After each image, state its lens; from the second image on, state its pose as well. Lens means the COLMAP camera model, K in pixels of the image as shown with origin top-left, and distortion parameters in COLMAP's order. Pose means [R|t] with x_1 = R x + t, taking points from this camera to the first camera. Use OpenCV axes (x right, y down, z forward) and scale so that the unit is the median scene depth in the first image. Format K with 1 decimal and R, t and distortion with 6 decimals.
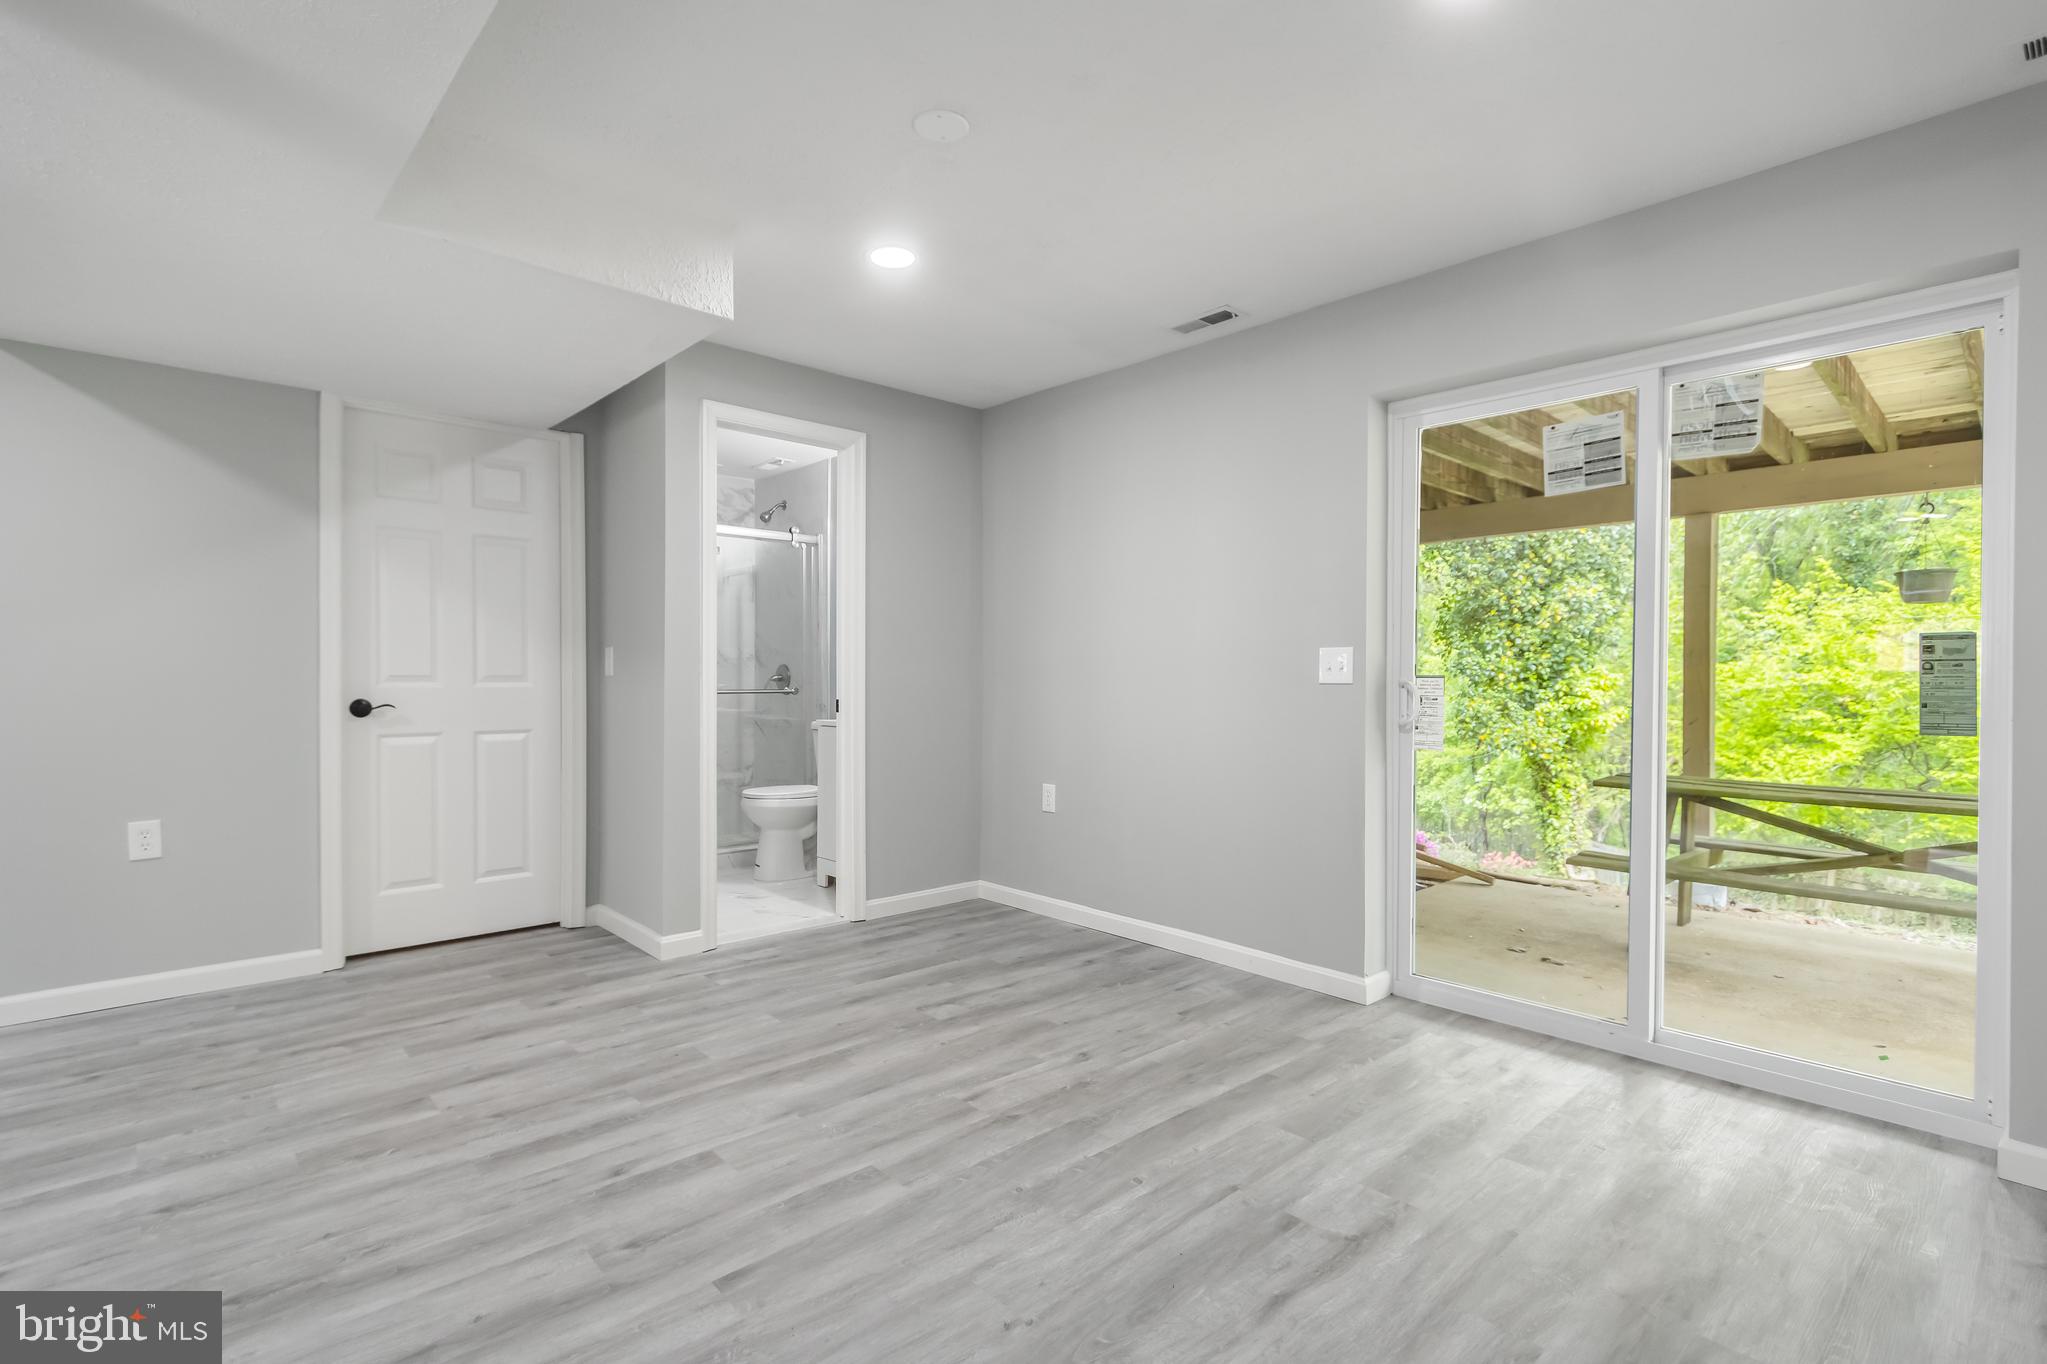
lens RADIAL K [[955.1, 0, 1016.9], [0, 955.1, 683.5], [0, 0, 1]] dist [0.010196, -0.002978]
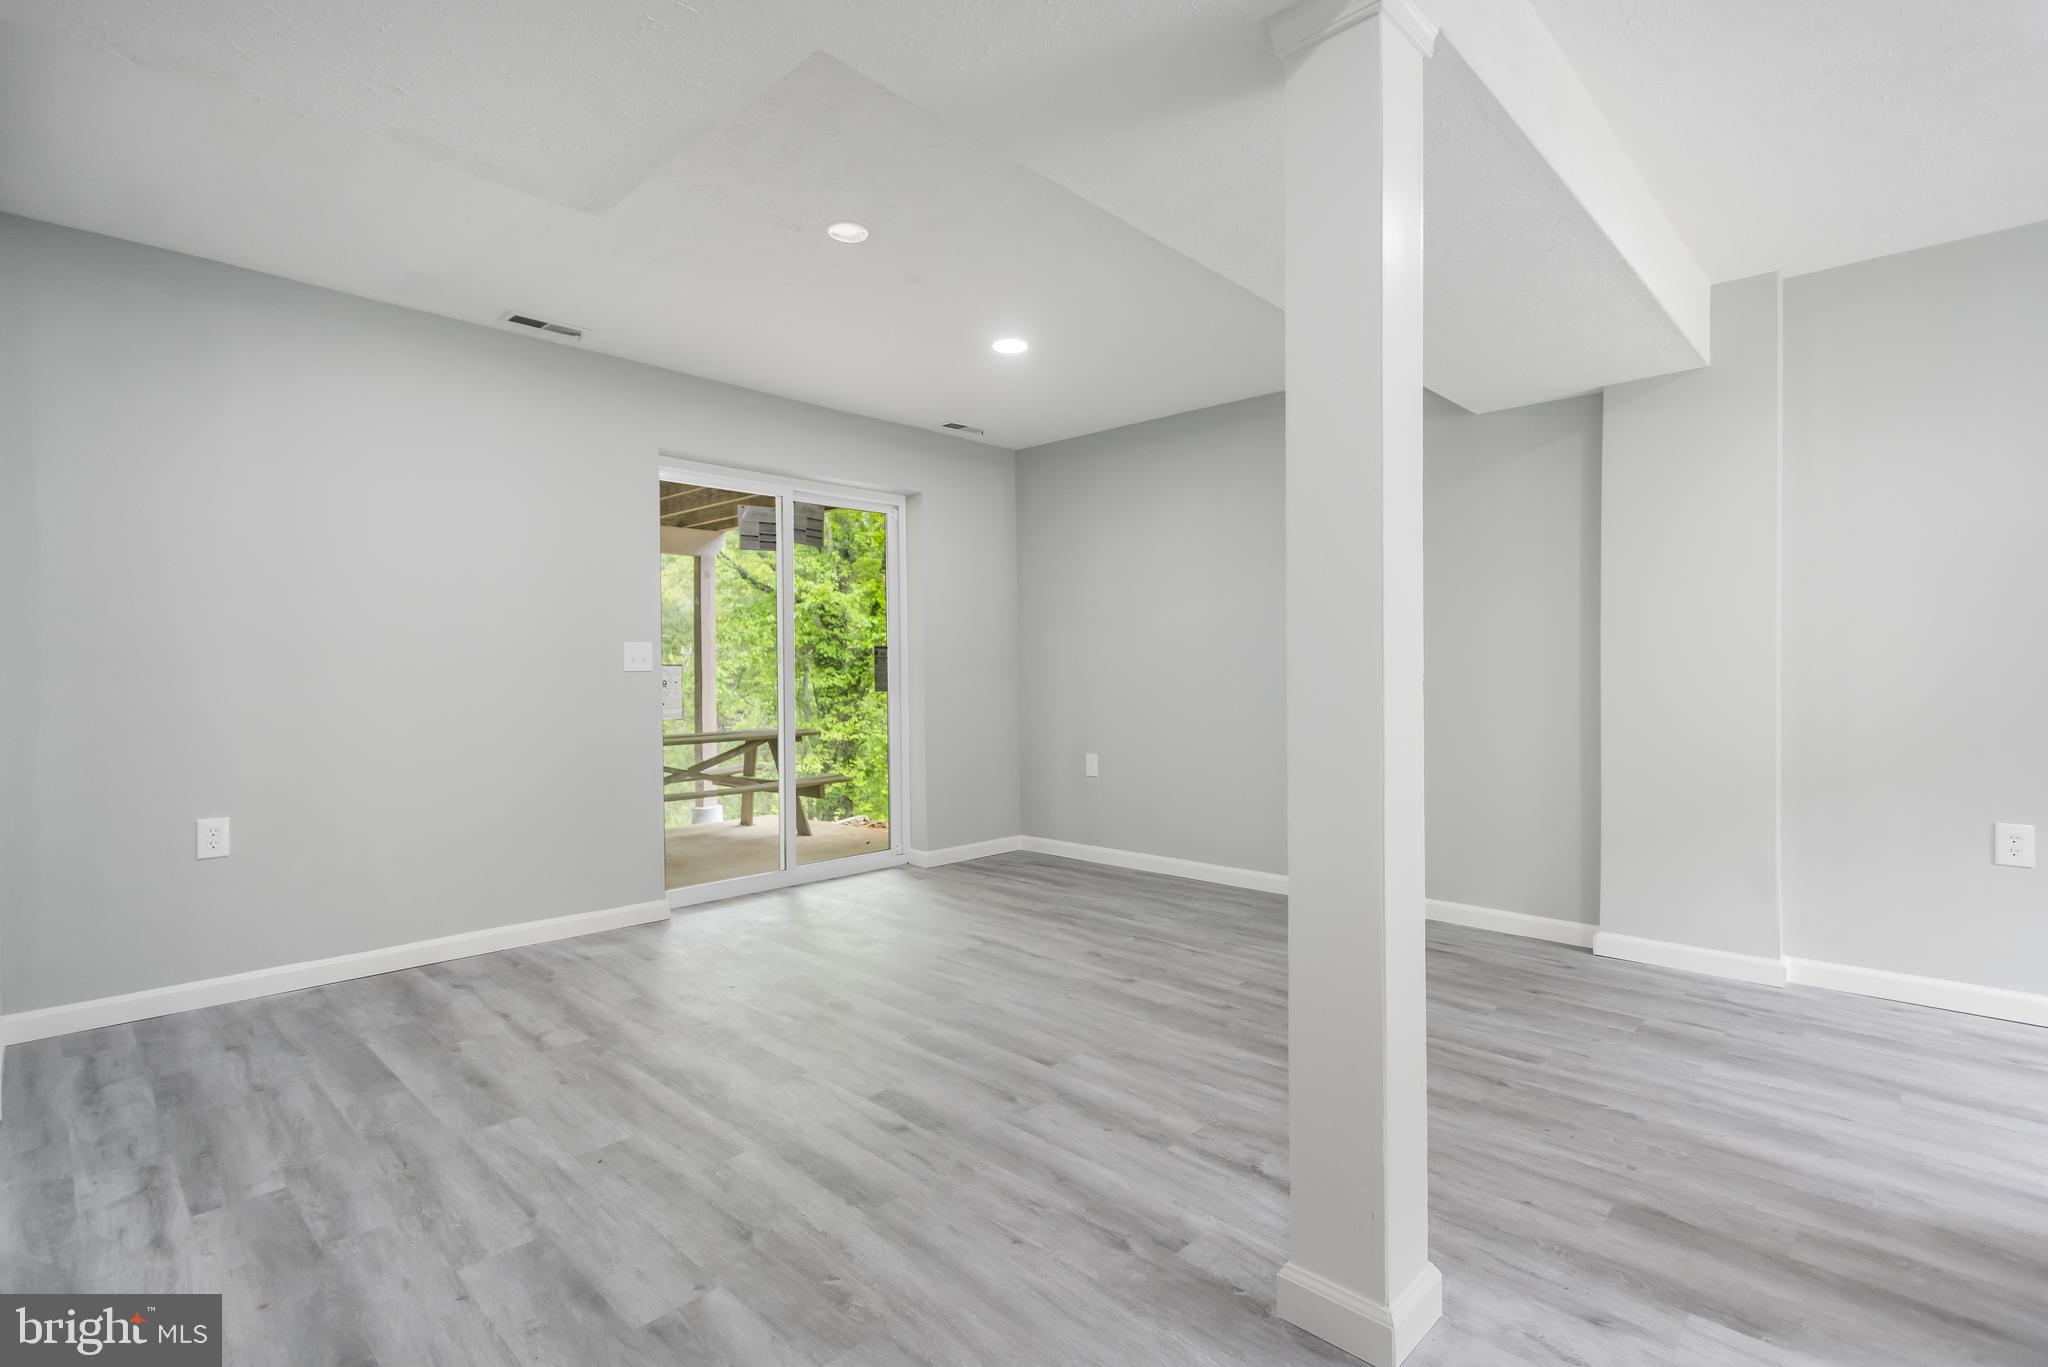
lens RADIAL K [[955.6, 0, 1017.2], [0, 955.6, 674.9], [0, 0, 1]] dist [0.010196, -0.002978]
pose [[-0.057963, -0.007171, 0.998293, -1.012326], [0.012594, 0.999889, 0.007914, 0.001121], [-0.998239, 0.013031, -0.057866, 0.635368]]
